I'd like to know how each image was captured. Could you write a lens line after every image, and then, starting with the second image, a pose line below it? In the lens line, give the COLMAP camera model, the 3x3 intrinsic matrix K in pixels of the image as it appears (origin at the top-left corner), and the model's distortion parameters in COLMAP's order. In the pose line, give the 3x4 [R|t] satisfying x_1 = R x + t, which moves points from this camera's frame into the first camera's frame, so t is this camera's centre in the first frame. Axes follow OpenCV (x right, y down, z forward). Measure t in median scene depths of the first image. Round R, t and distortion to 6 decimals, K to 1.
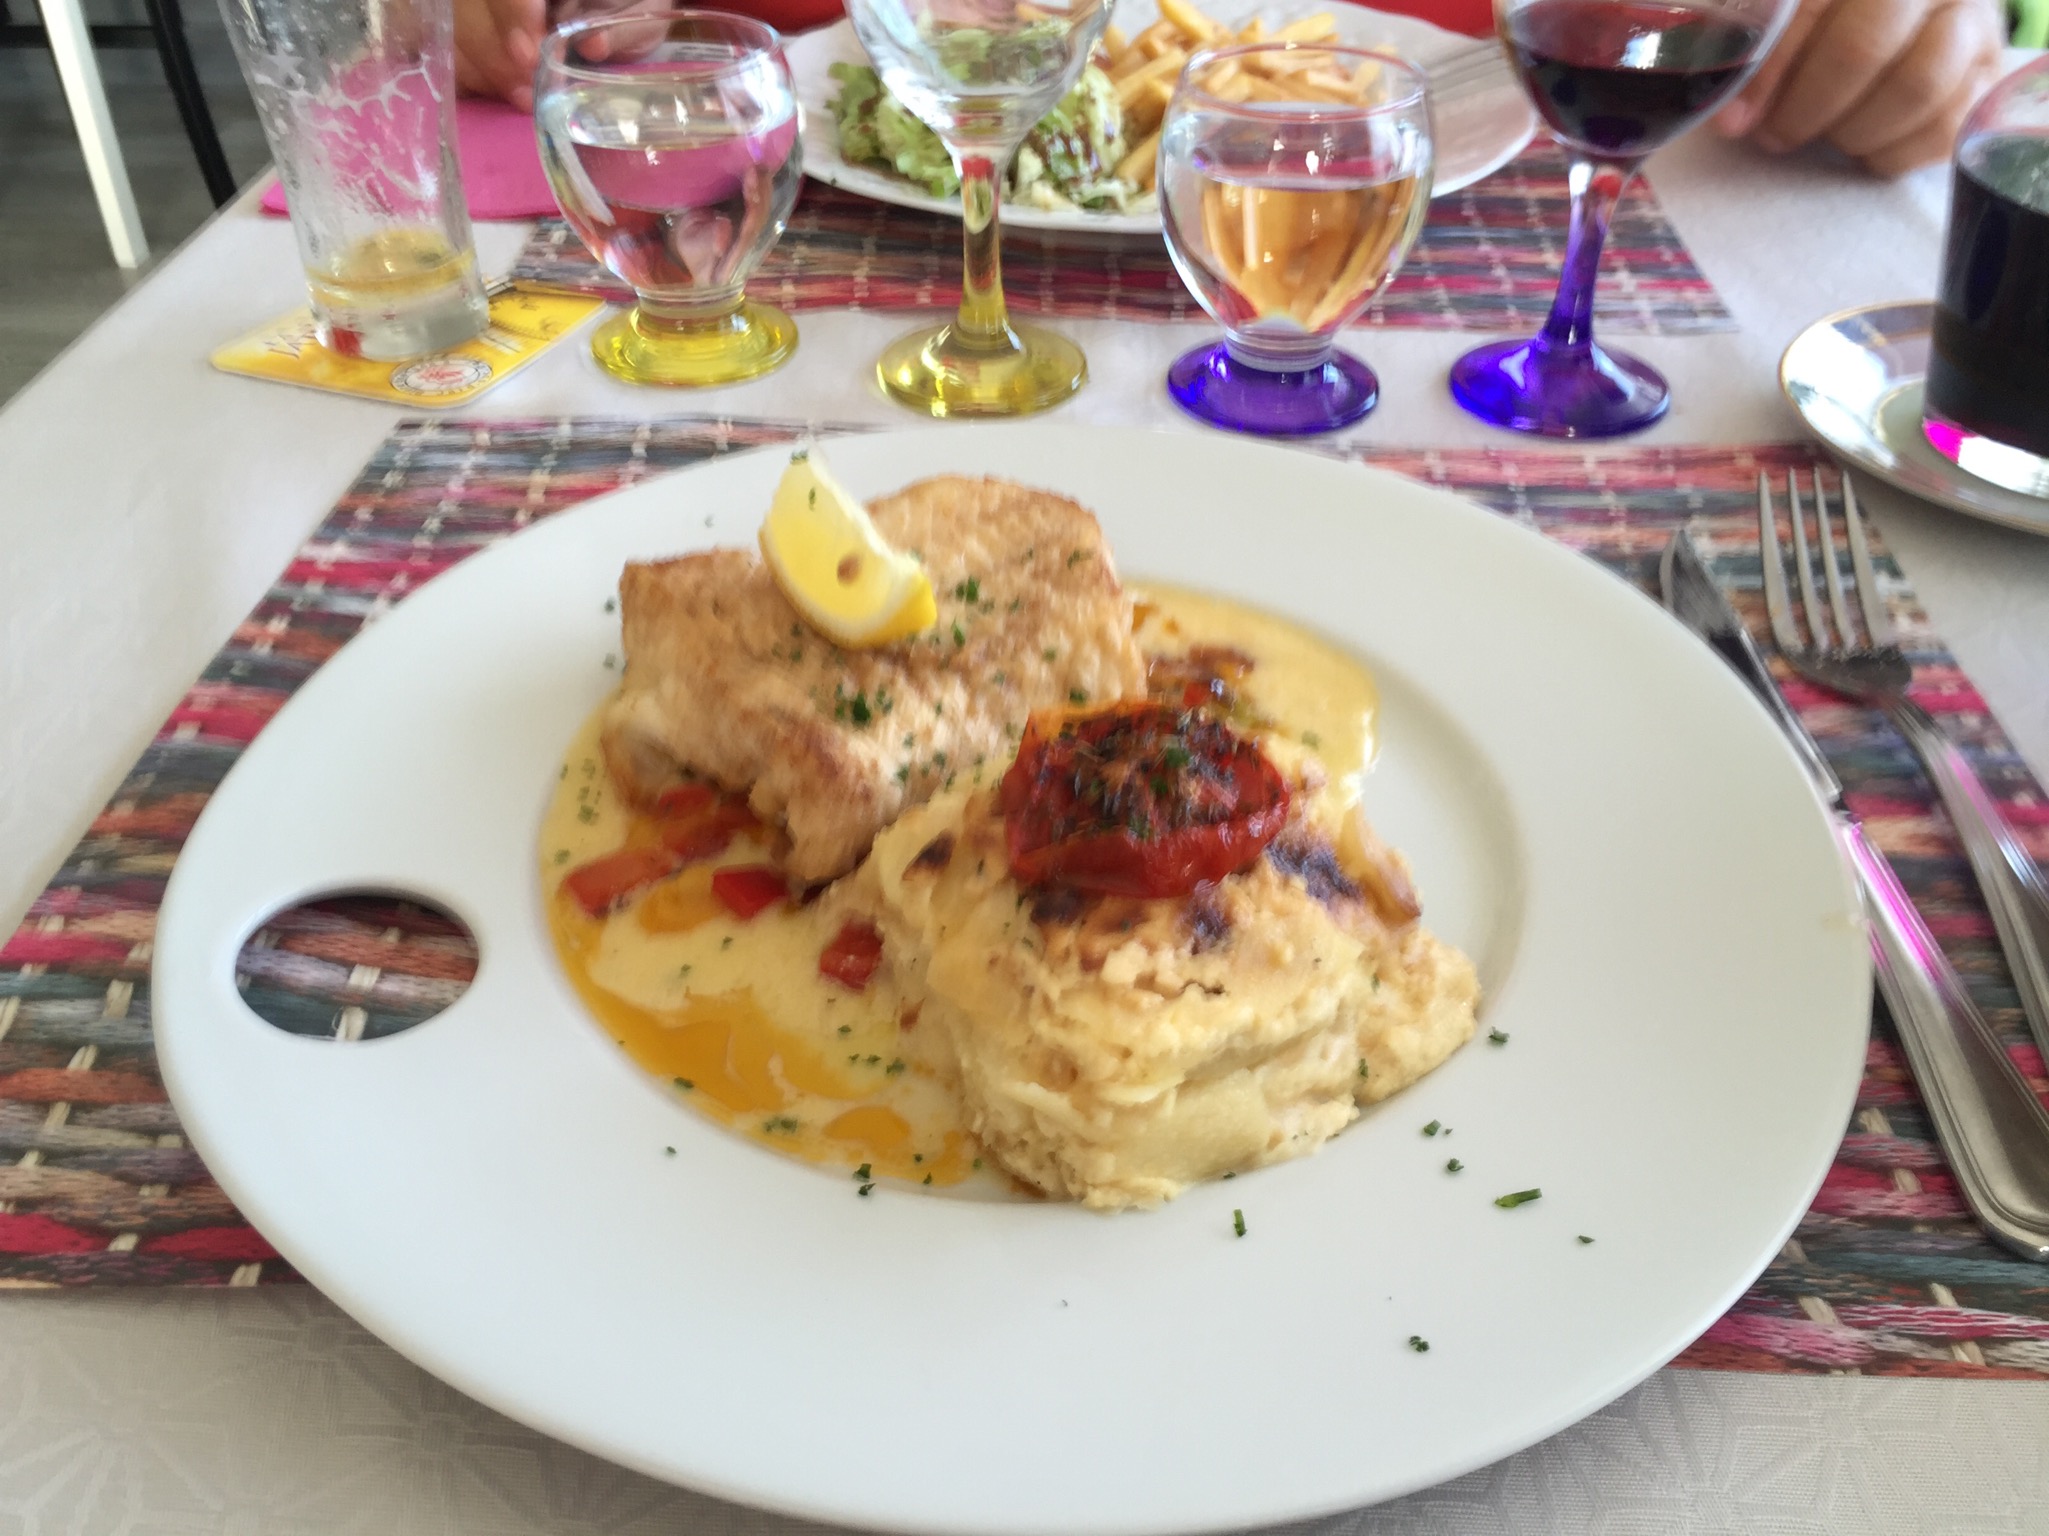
lens RADIAL K [[1733.5, 0, 1019.4], [0, 1733.5, 772.3], [0, 0, 1]] dist [0.043546, -0.079637]
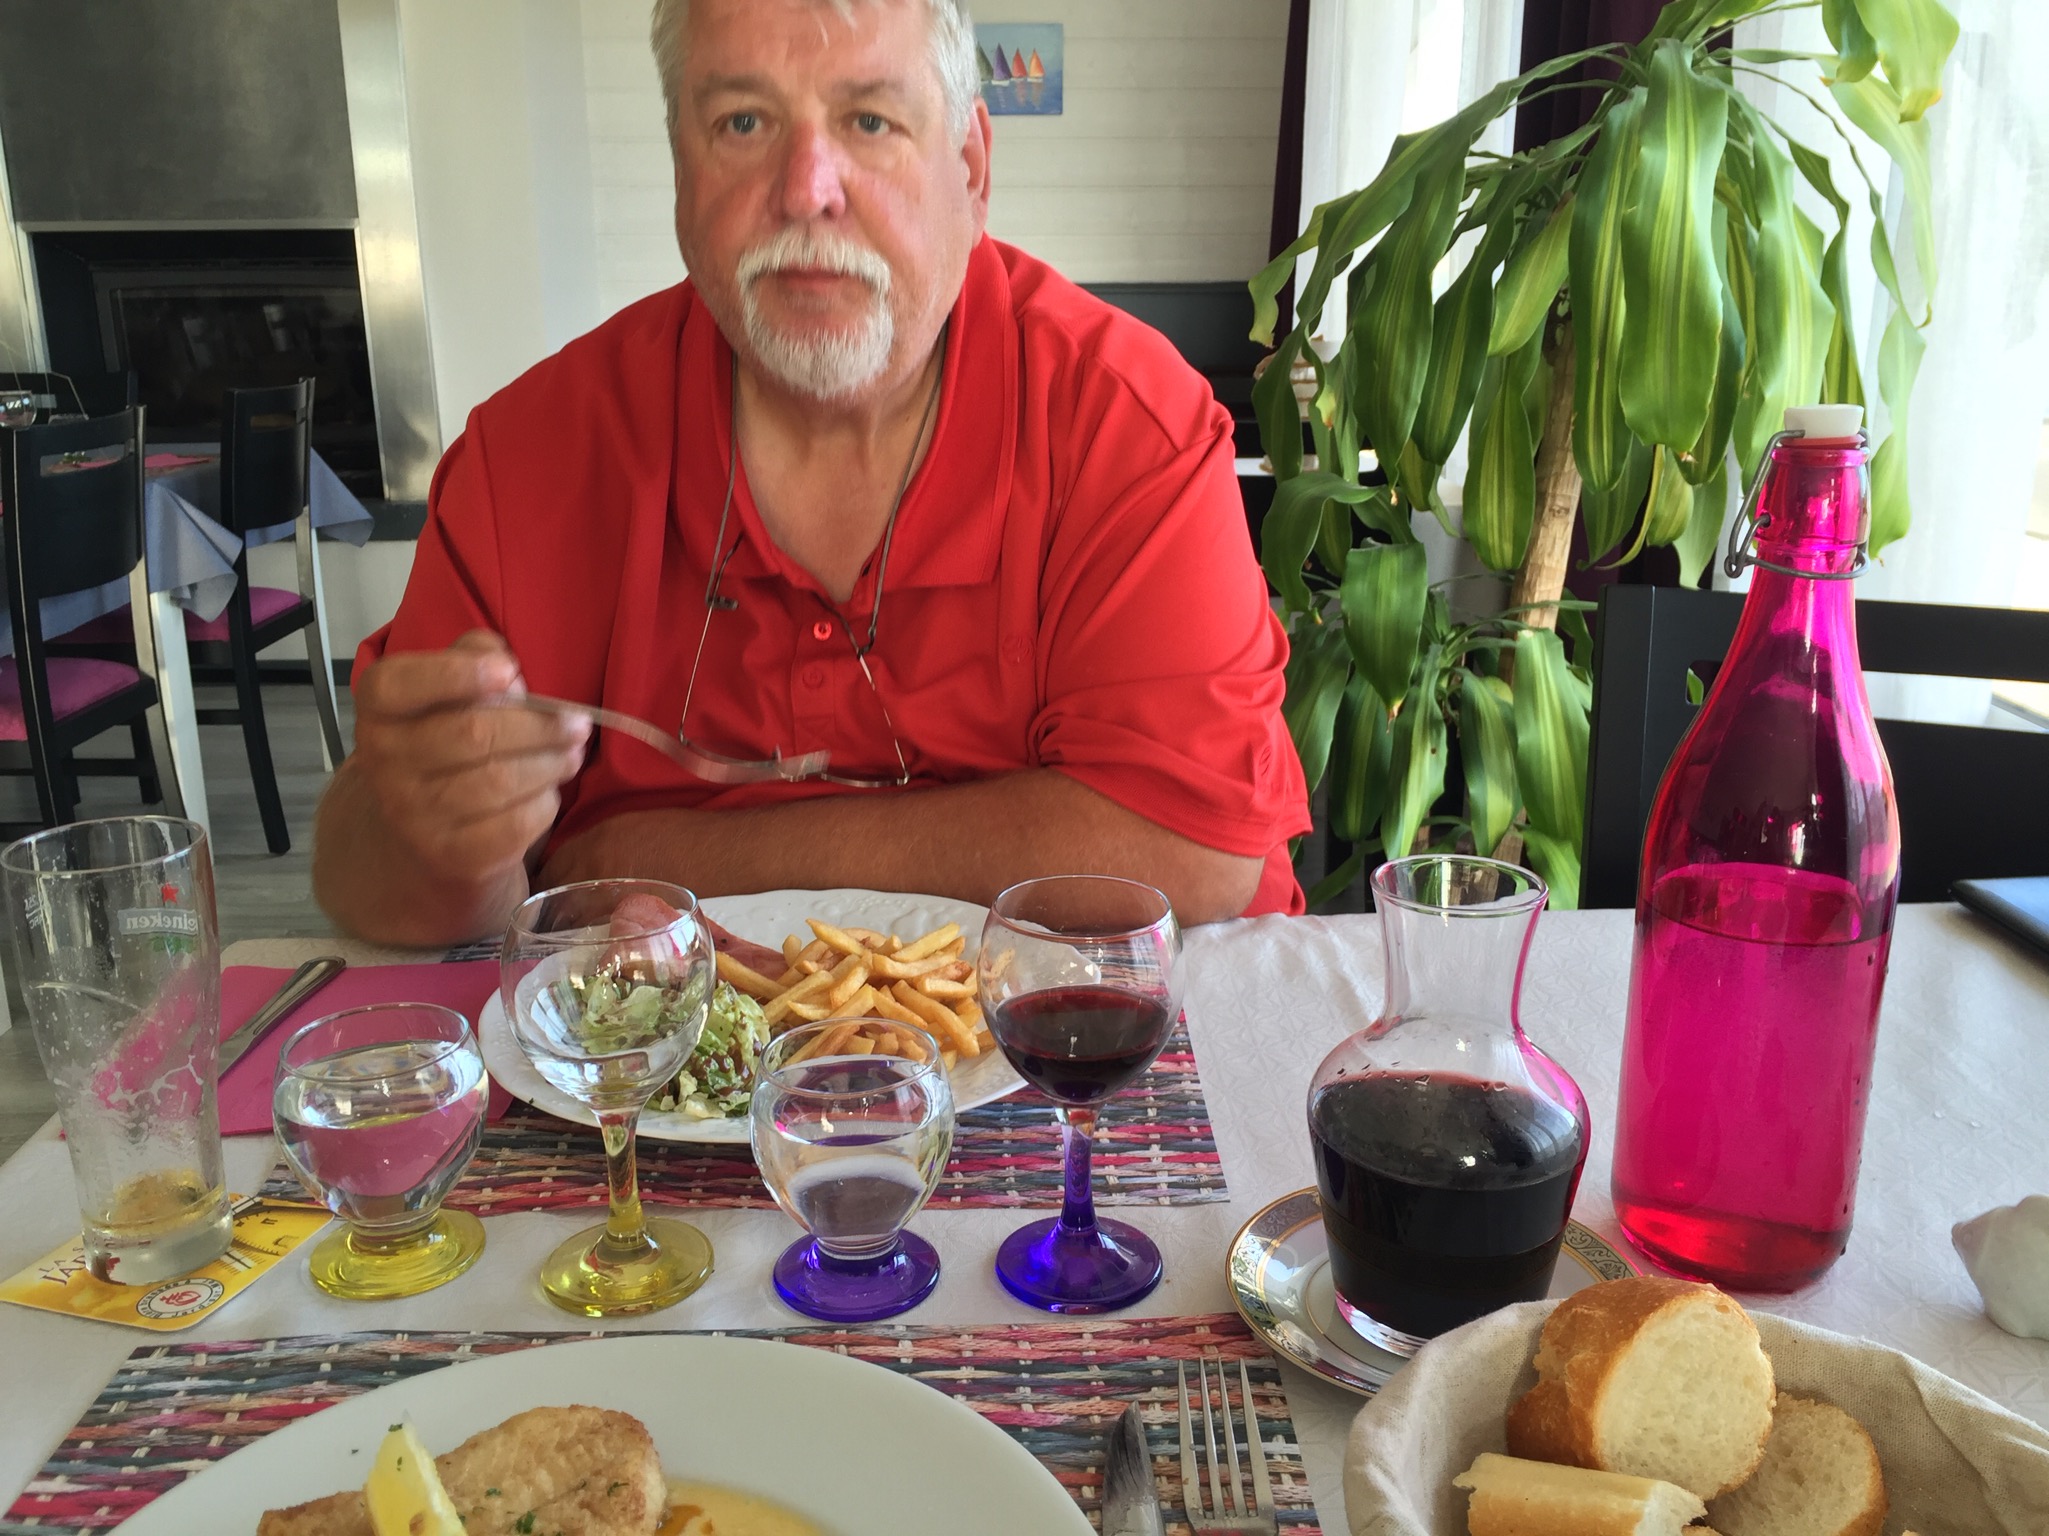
lens RADIAL K [[1733.5, 0, 1025.3], [0, 1733.5, 788.4], [0, 0, 1]] dist [0.043546, -0.079637]
pose [[0.997333, -0.030337, 0.066387, 0.200467], [0.051853, 0.934601, -0.351897, -0.101636], [-0.051369, 0.354401, 0.933682, -0.324678]]
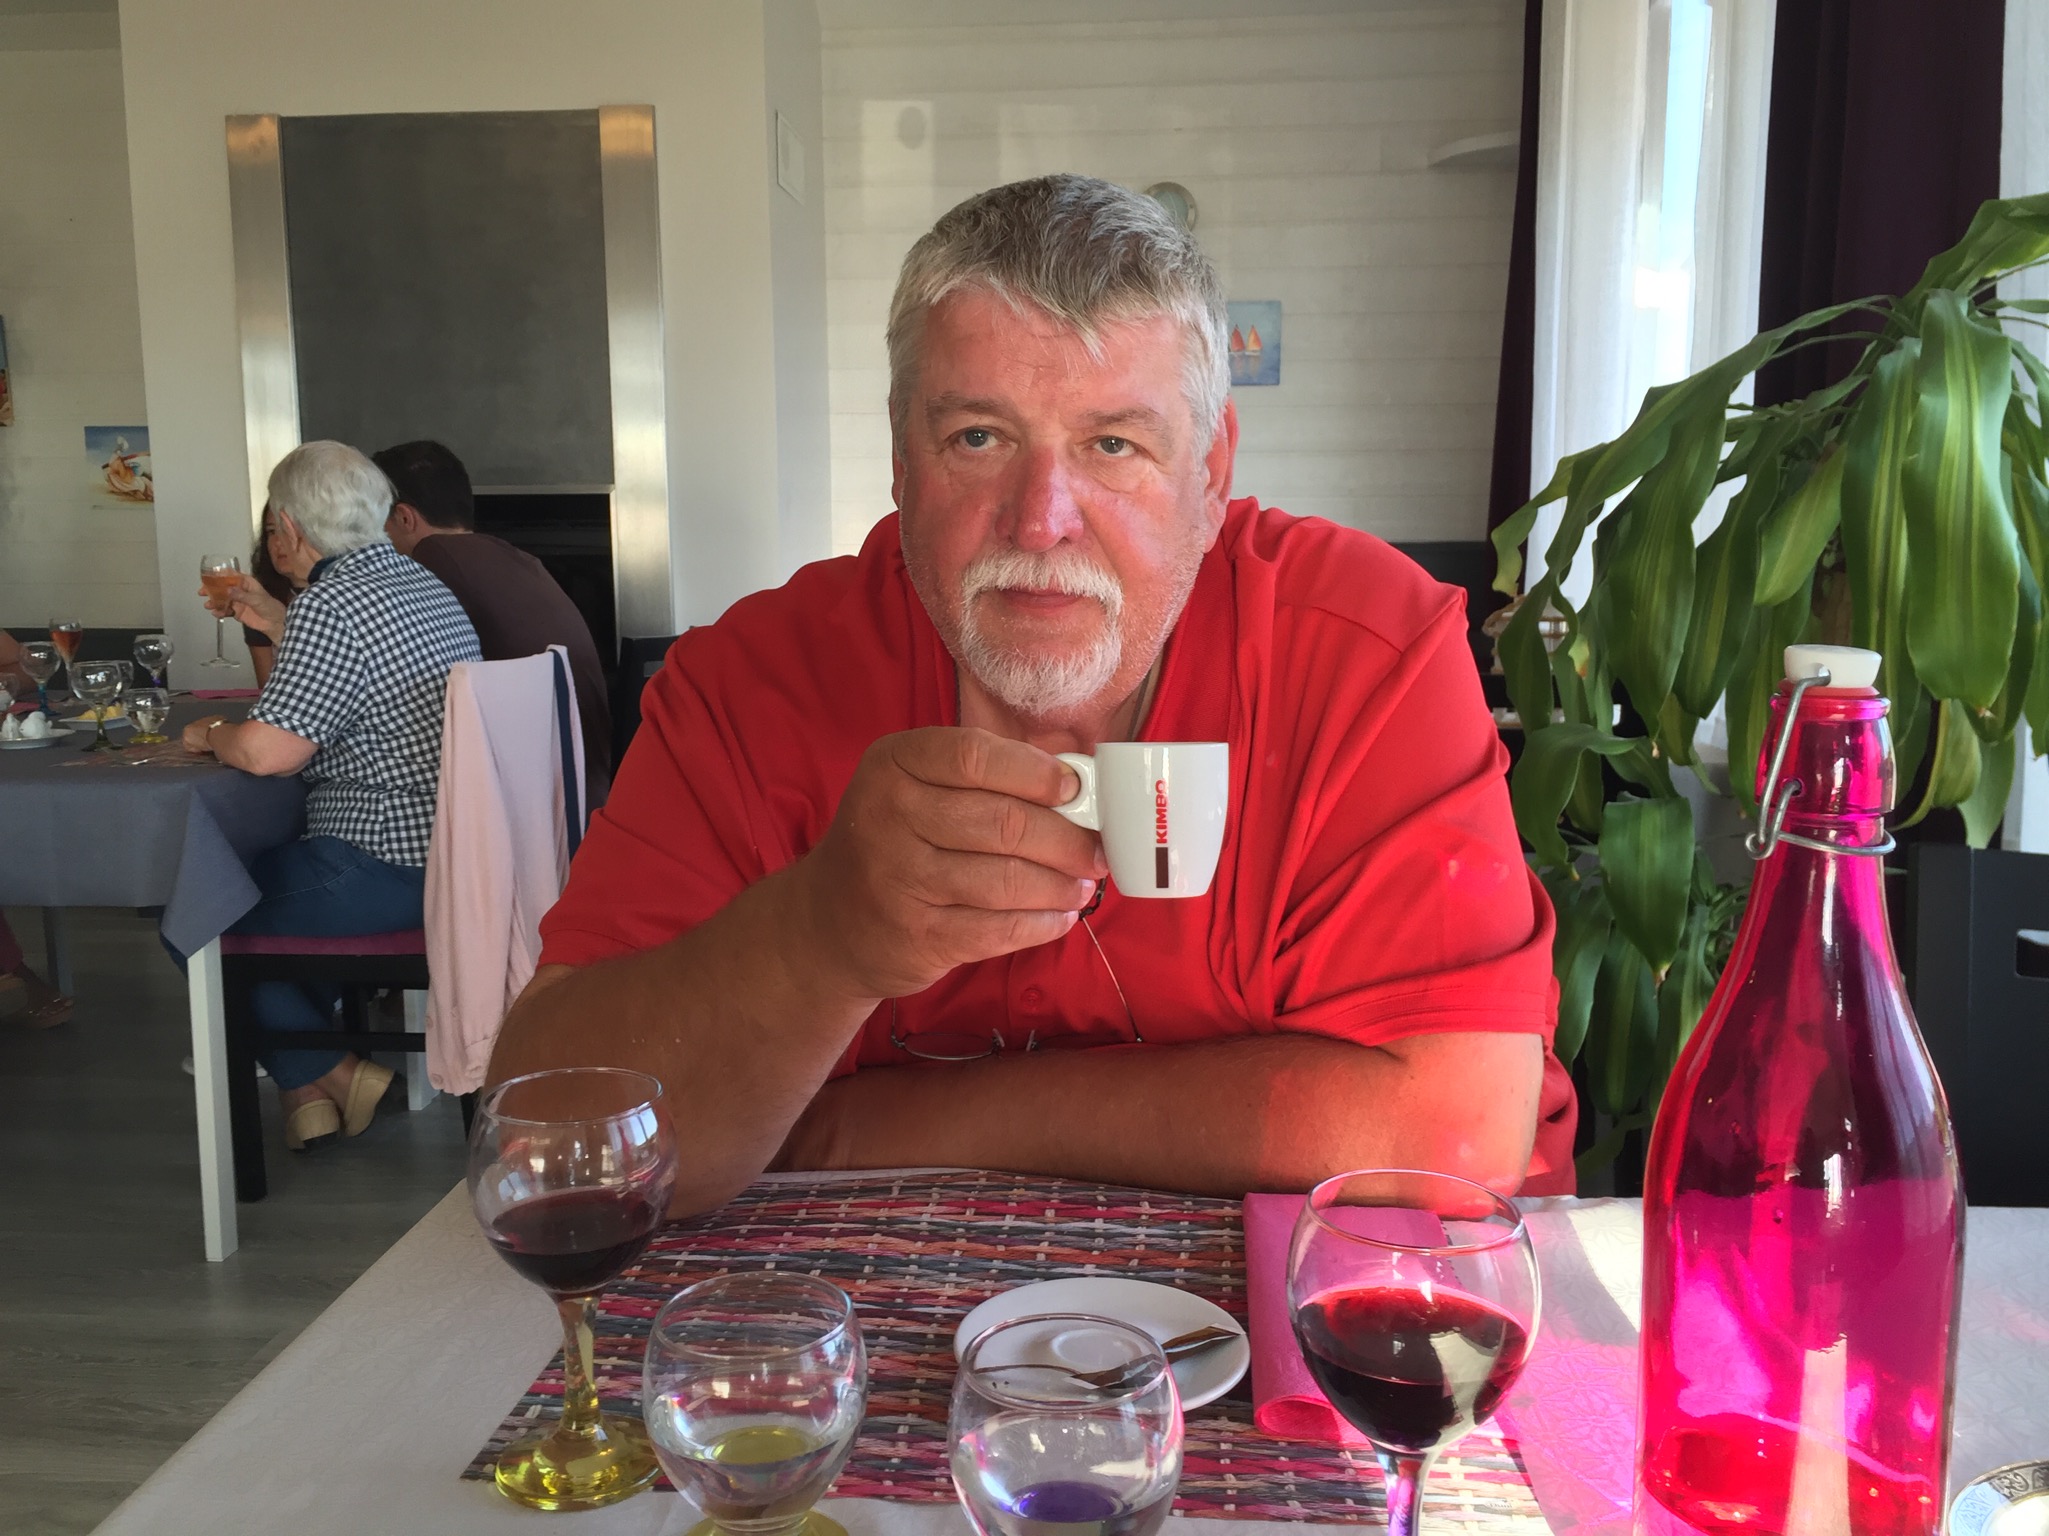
lens RADIAL K [[1733.5, 0, 1003.1], [0, 1733.5, 775.2], [0, 0, 1]] dist [0.043546, -0.079637]
pose [[0.998460, -0.002043, -0.055447, 0.136232], [-0.025557, 0.870069, -0.492266, -0.126247], [0.049248, 0.492925, 0.868677, -0.240623]]
